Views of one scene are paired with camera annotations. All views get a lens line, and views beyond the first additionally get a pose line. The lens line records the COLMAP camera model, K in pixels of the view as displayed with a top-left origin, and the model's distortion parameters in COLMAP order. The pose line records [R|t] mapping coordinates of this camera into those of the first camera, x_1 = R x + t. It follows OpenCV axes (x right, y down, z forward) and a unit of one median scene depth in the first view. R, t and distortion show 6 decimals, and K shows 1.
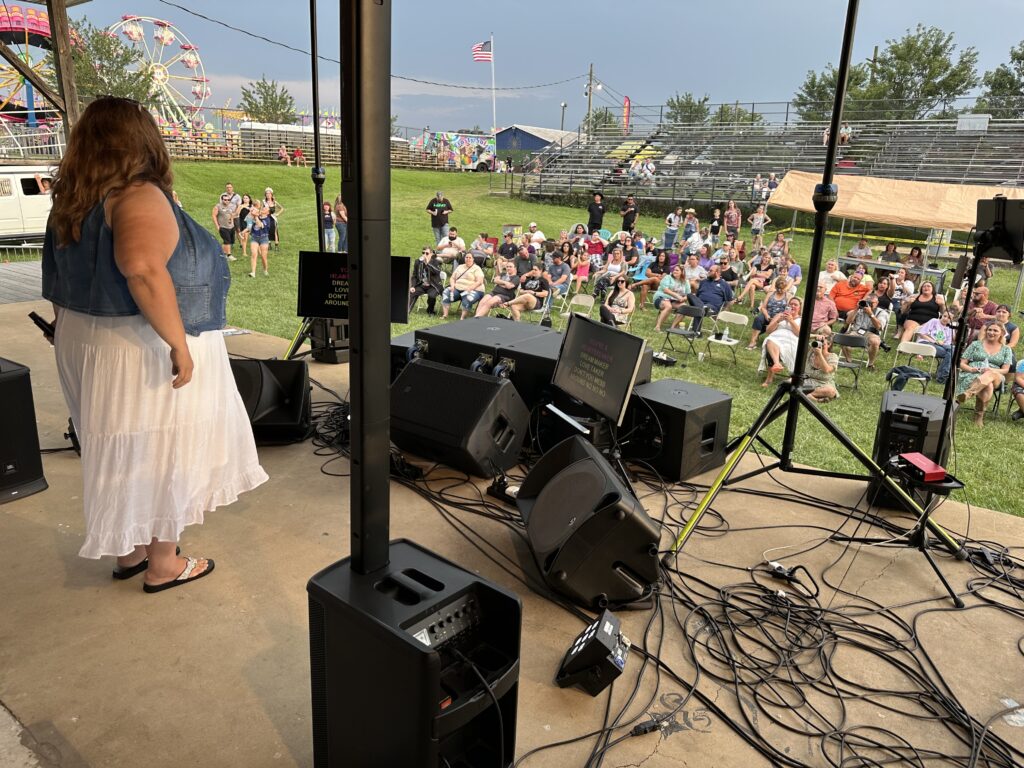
lens RADIAL K [[721.3, 0, 512.0], [0, 721.3, 384.0], [0, 0, 1]] dist [0.080080, -0.103133]
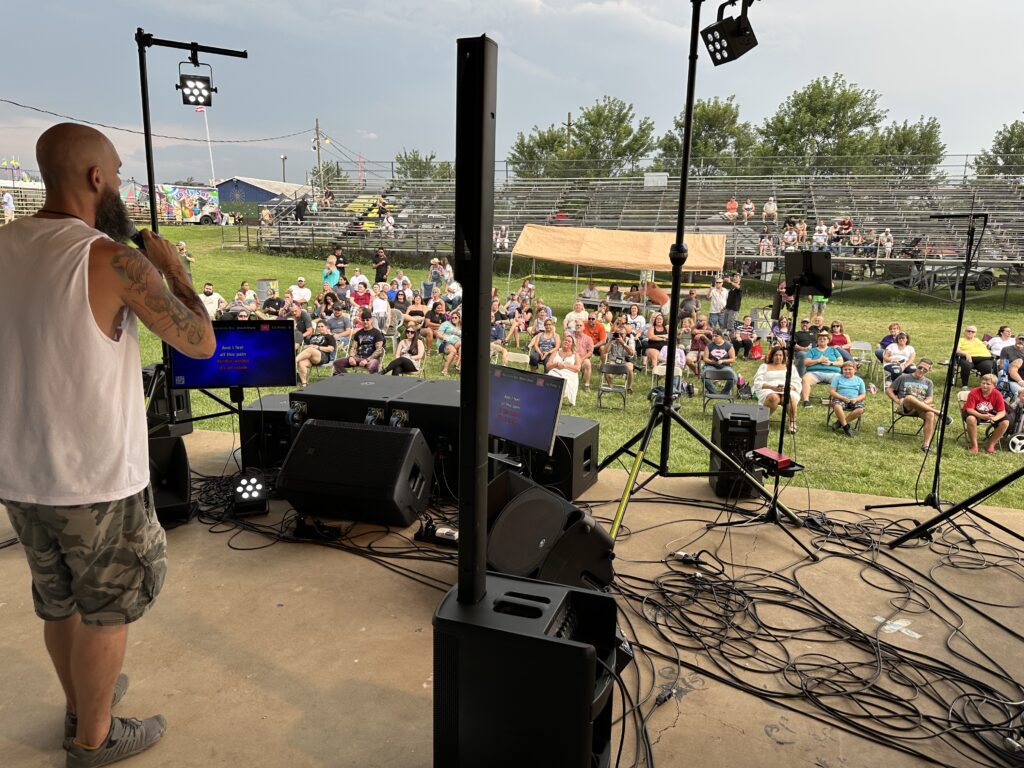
lens RADIAL K [[721.3, 0, 512.0], [0, 721.3, 384.0], [0, 0, 1]] dist [0.080080, -0.103133]
pose [[0.934241, -0.092701, 0.344383, -0.207471], [0.114970, 0.992360, -0.044766, -0.007377], [-0.337602, 0.081416, 0.937761, -0.041228]]
